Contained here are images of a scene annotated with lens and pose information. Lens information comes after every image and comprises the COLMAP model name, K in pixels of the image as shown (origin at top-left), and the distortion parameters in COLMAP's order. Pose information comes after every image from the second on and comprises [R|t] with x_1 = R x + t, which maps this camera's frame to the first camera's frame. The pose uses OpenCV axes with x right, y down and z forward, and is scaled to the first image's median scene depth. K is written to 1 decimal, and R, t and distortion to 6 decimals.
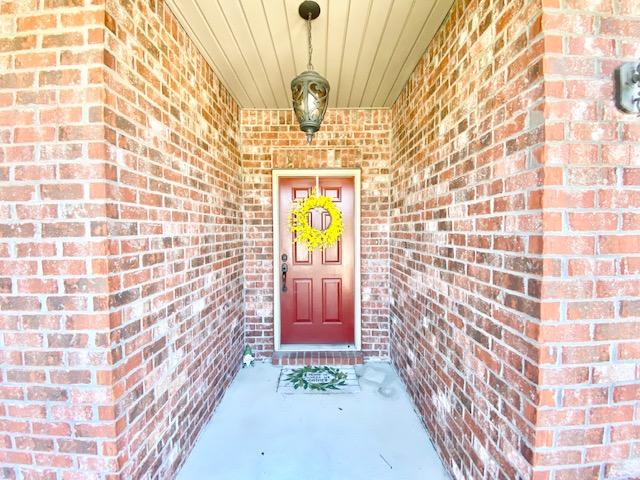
lens RADIAL K [[257.8, 0, 320.0], [0, 257.8, 240.0], [0, 0, 1]] dist [0.002563, -0.013277]
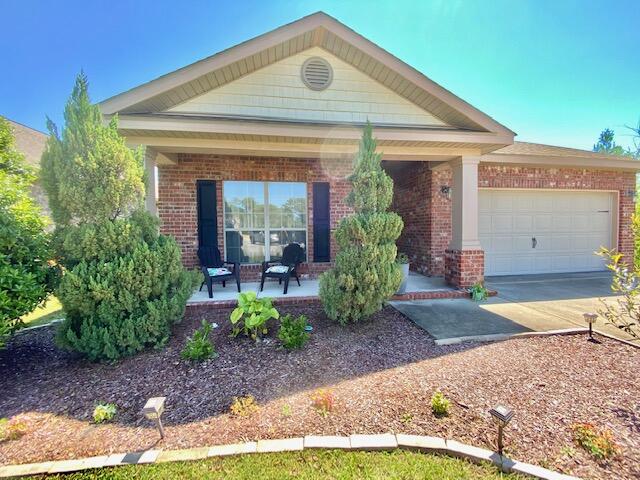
lens RADIAL K [[257.8, 0, 320.0], [0, 257.8, 240.0], [0, 0, 1]] dist [0.002563, -0.013277]
pose [[0.989210, -0.012828, 0.145940, -2.792293], [0.012378, 0.999915, 0.003991, 0.592056], [-0.145979, -0.002141, 0.989285, -4.906296]]
